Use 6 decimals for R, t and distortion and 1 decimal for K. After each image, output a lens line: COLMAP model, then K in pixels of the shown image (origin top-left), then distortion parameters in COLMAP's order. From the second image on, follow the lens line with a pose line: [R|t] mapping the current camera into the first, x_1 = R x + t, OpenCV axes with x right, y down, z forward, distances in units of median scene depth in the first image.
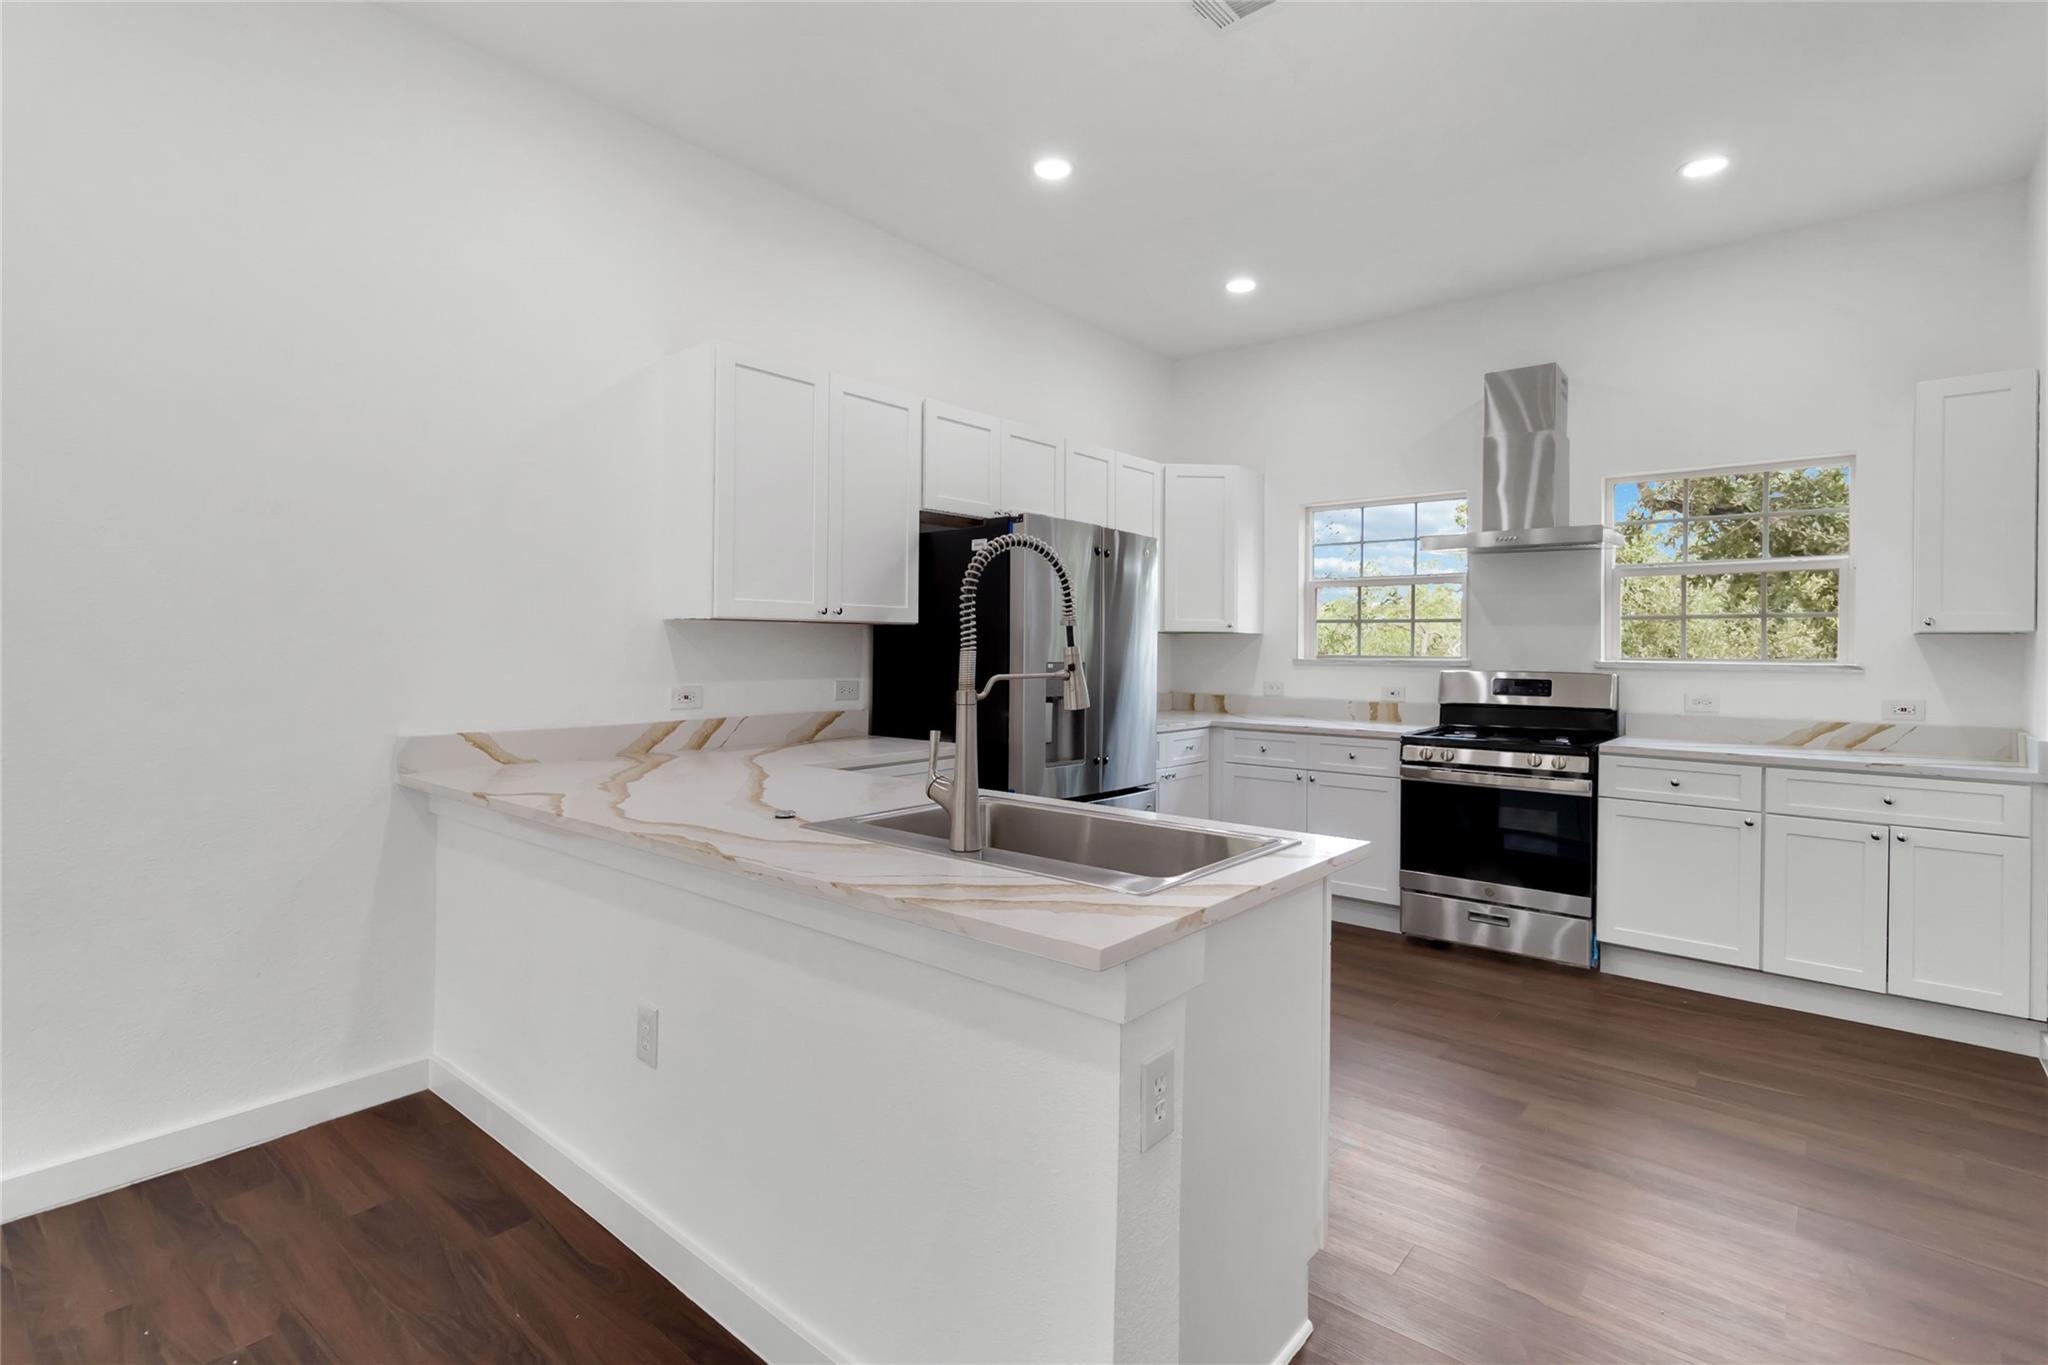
lens RADIAL K [[969.4, 0, 1032.8], [0, 969.4, 648.4], [0, 0, 1]] dist [0.008259, -0.000441]
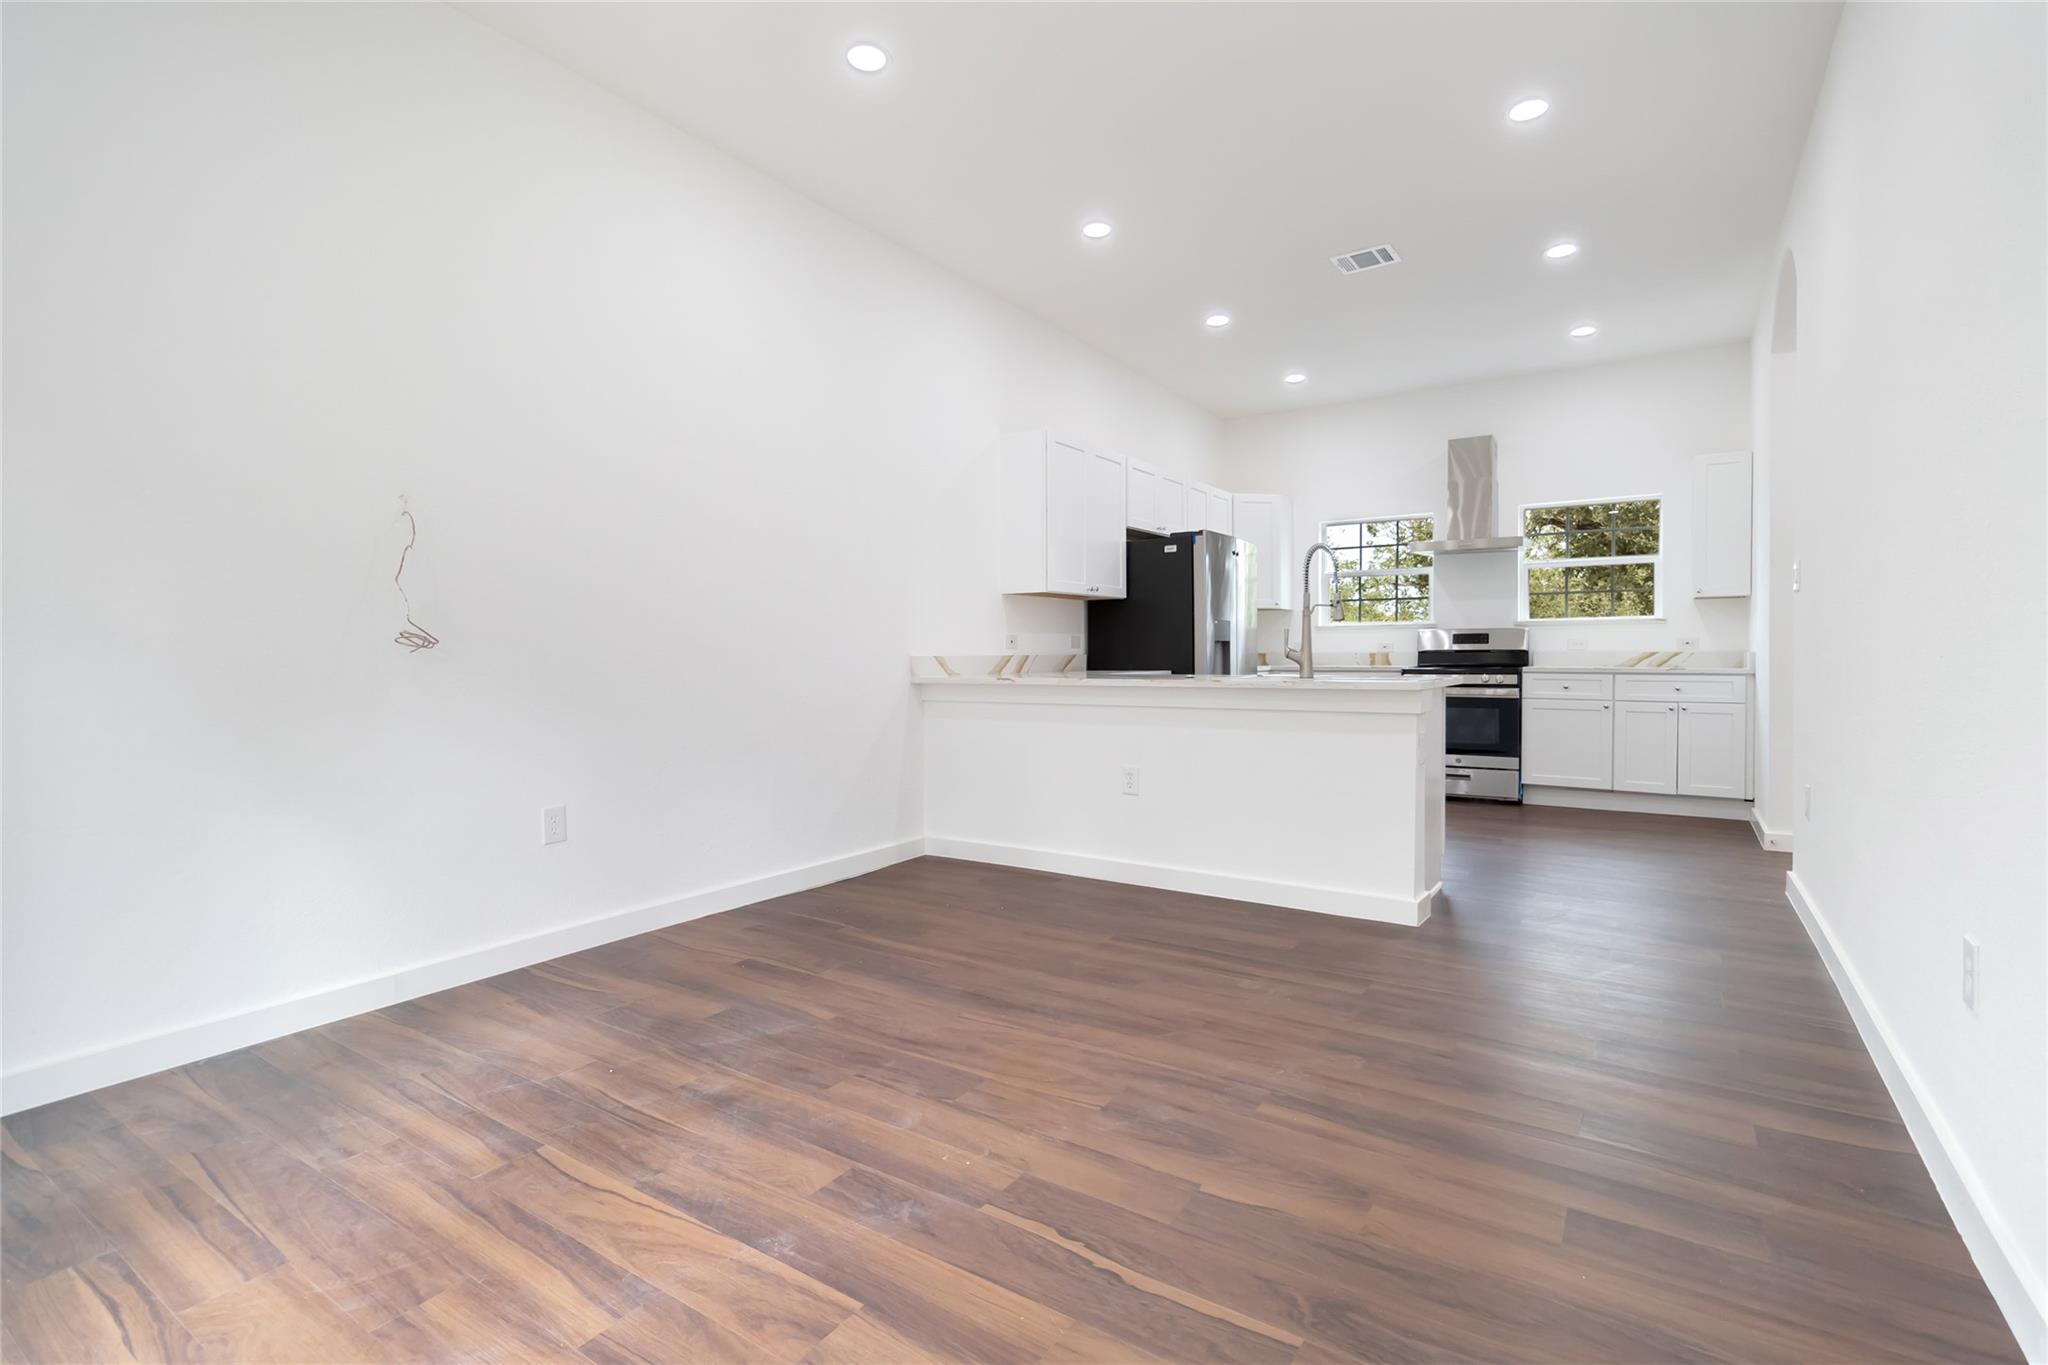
lens RADIAL K [[945.2, 0, 1036.7], [0, 945.2, 671.4], [0, 0, 1]] dist [0.000699, -0.000431]
pose [[0.994102, -0.016547, 0.107178, -0.417576], [0.014373, 0.999676, 0.021025, 0.058349], [-0.107491, -0.019361, 0.994018, -0.521236]]
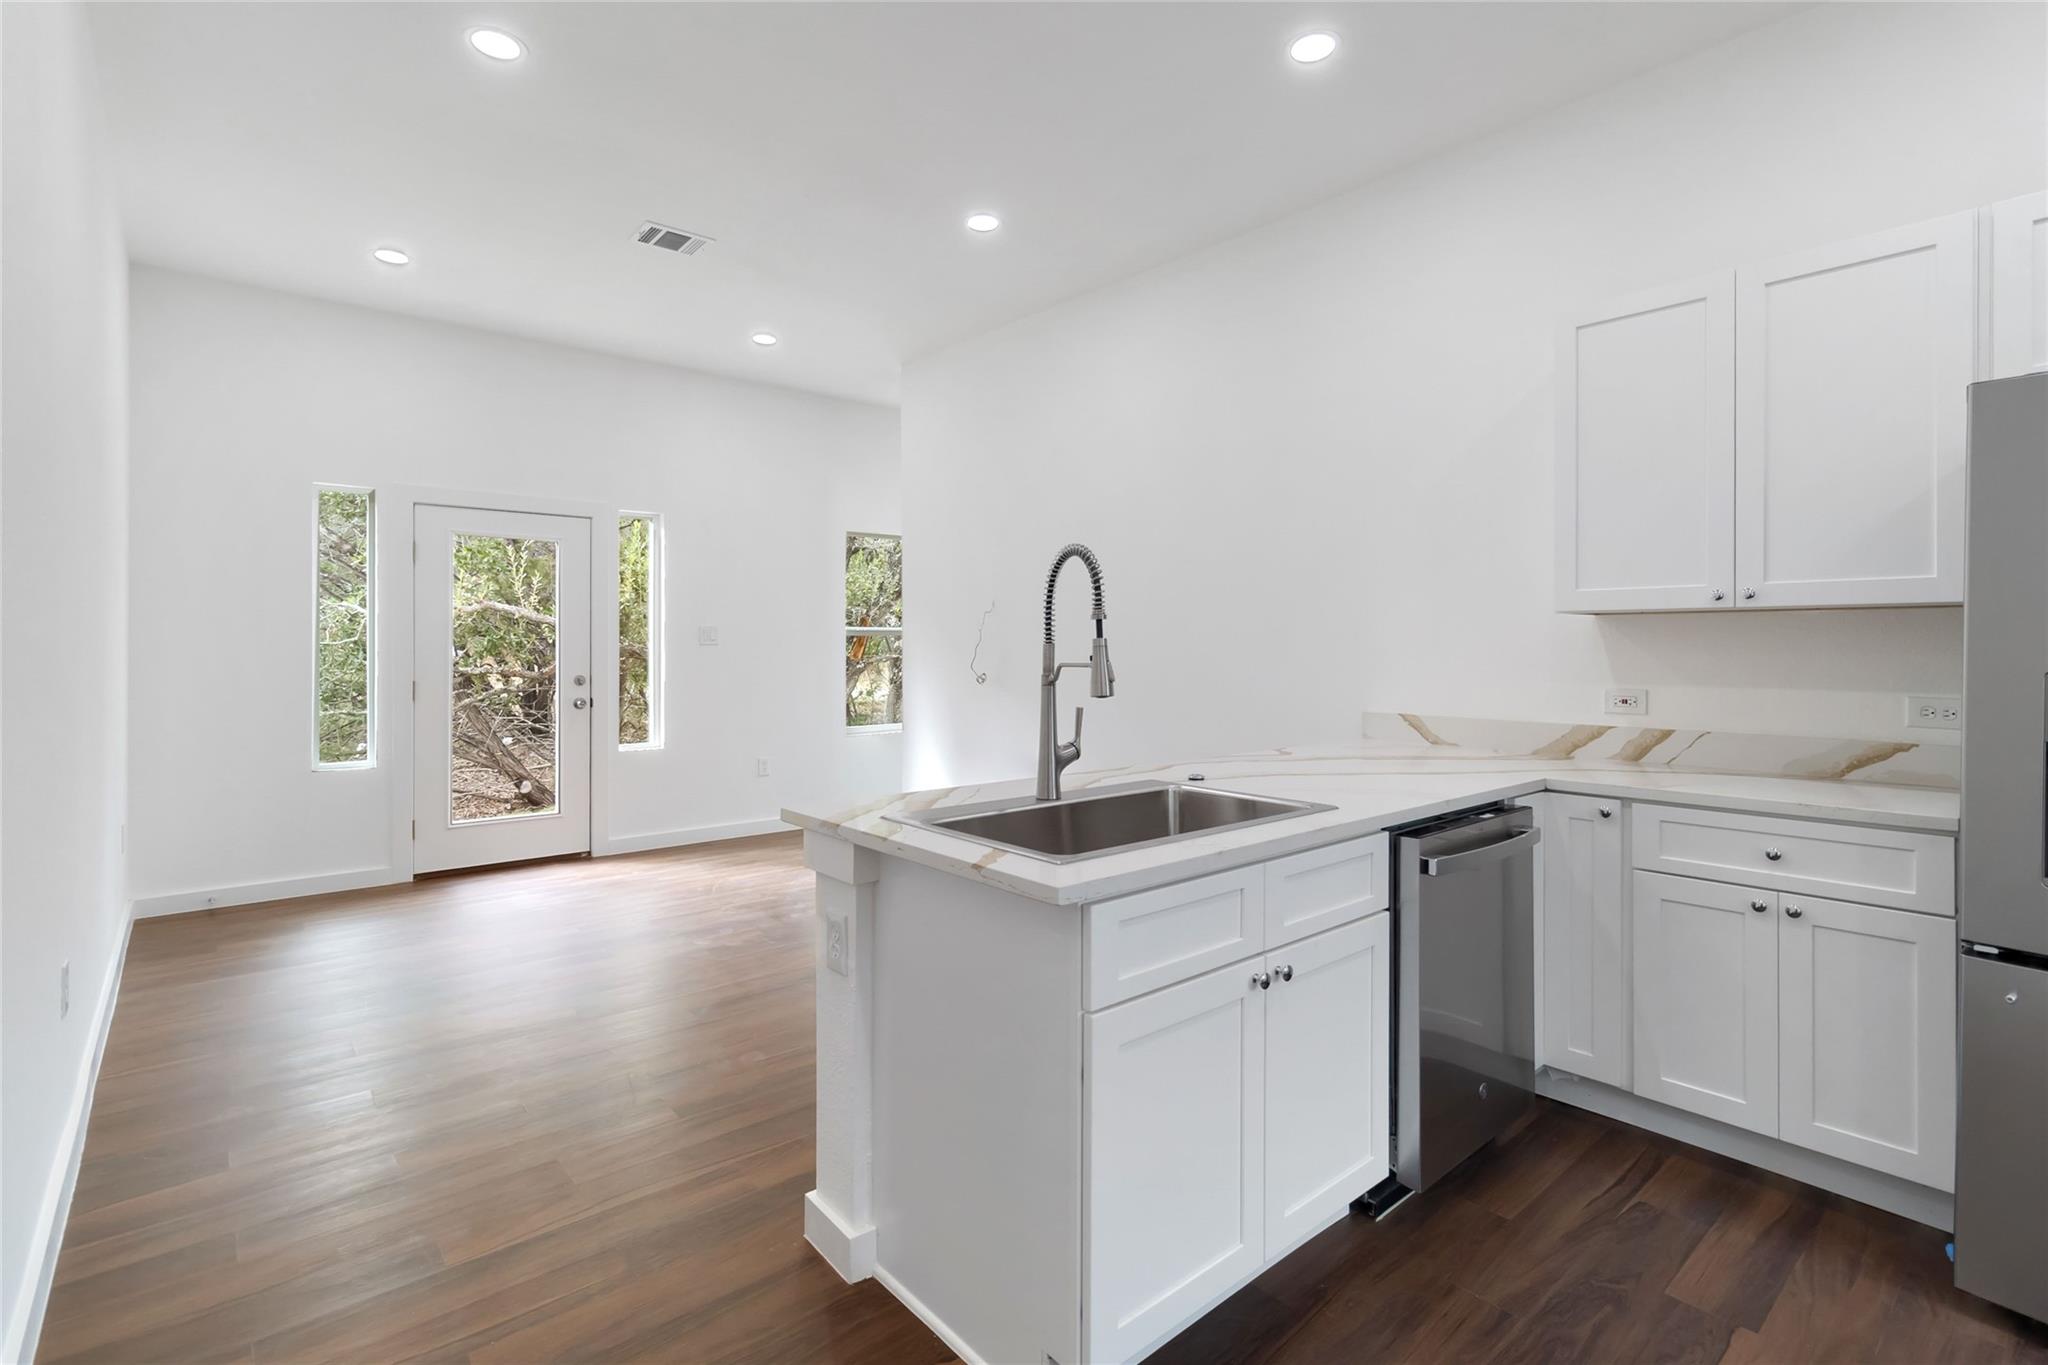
lens RADIAL K [[969.4, 0, 1032.8], [0, 969.4, 648.4], [0, 0, 1]] dist [0.008259, -0.000441]
pose [[-0.138947, -0.002986, -0.990295, 0.516181], [-0.006212, 0.999978, -0.002143, 0.005794], [0.990280, 0.005854, -0.138963, 0.499966]]
